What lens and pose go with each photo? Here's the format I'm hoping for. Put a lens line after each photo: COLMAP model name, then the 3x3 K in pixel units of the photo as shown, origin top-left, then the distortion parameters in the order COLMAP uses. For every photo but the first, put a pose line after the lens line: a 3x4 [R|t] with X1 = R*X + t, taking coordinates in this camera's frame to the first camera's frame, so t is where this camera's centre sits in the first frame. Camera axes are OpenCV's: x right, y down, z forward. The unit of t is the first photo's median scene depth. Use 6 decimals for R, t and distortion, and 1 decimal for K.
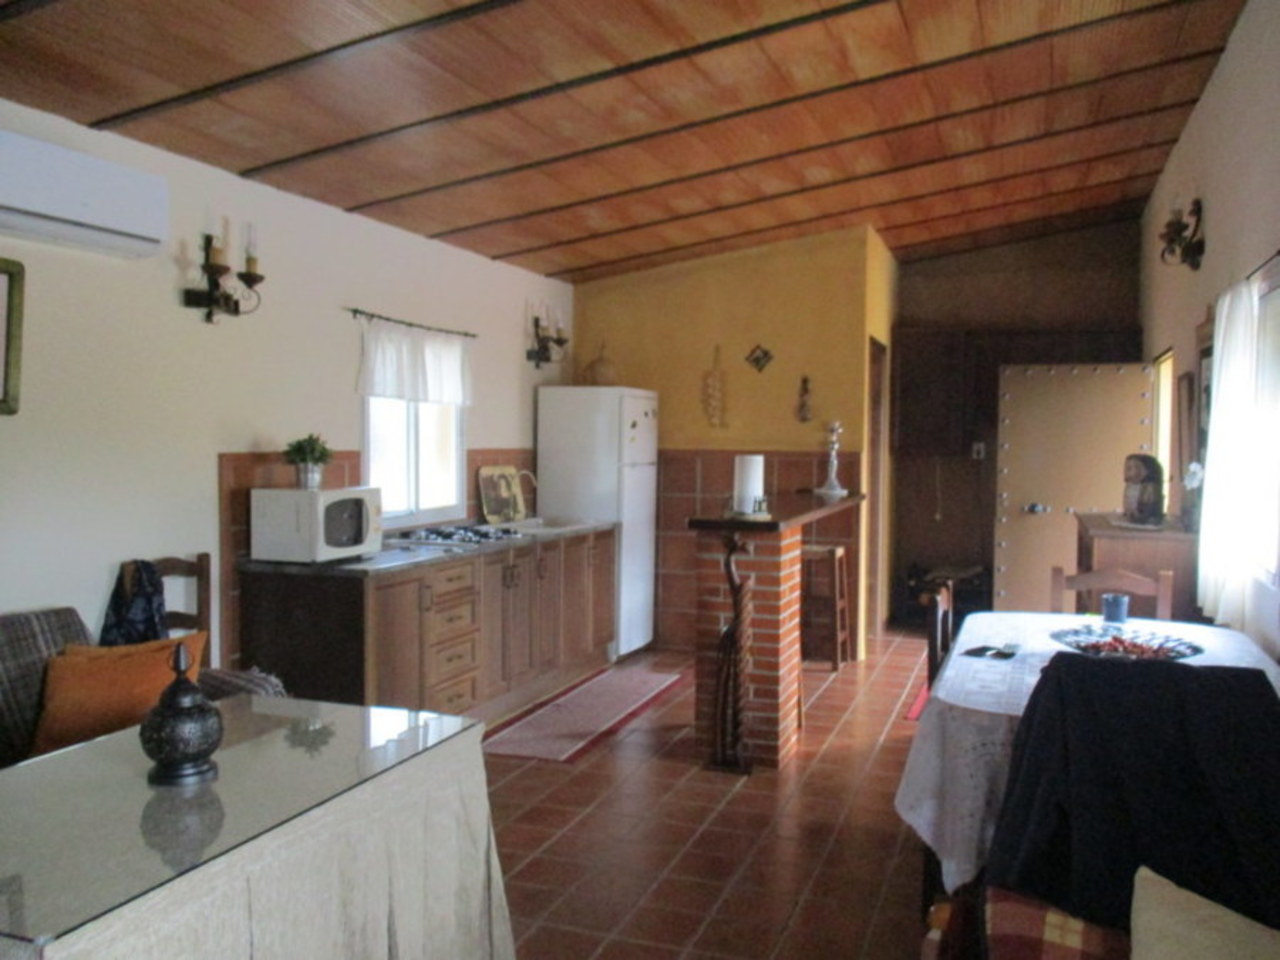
lens RADIAL K [[1077.2, 0, 640.0], [0, 1077.2, 480.0], [0, 0, 1]] dist [0.002208, -0.002523]
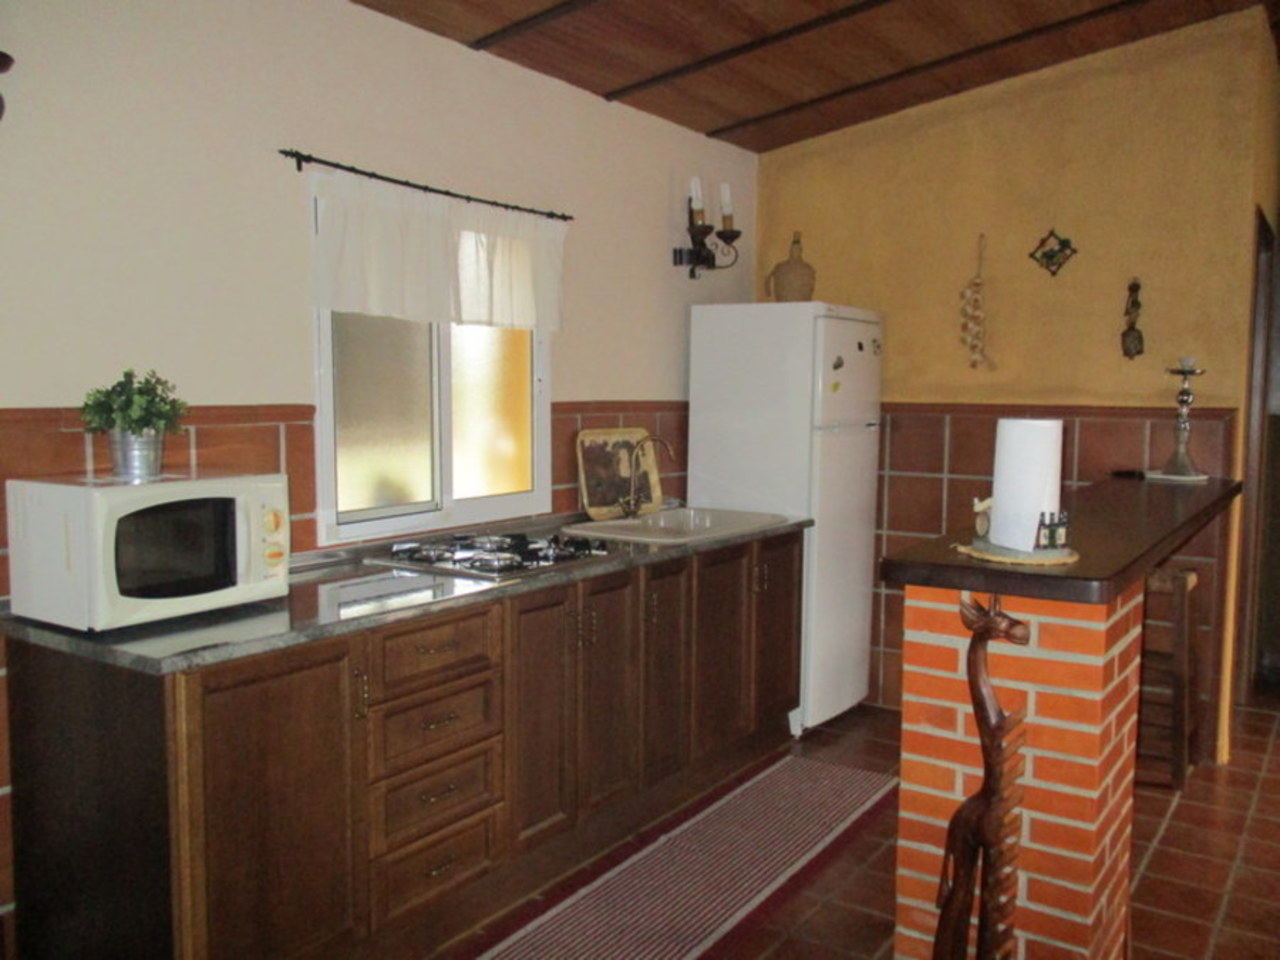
lens RADIAL K [[1077.2, 0, 640.0], [0, 1077.2, 480.0], [0, 0, 1]] dist [0.002208, -0.002523]
pose [[0.969237, 0.021687, -0.245173, 0.040643], [-0.010303, 0.998812, 0.047623, -0.012983], [0.245914, -0.043632, 0.968309, 0.389412]]
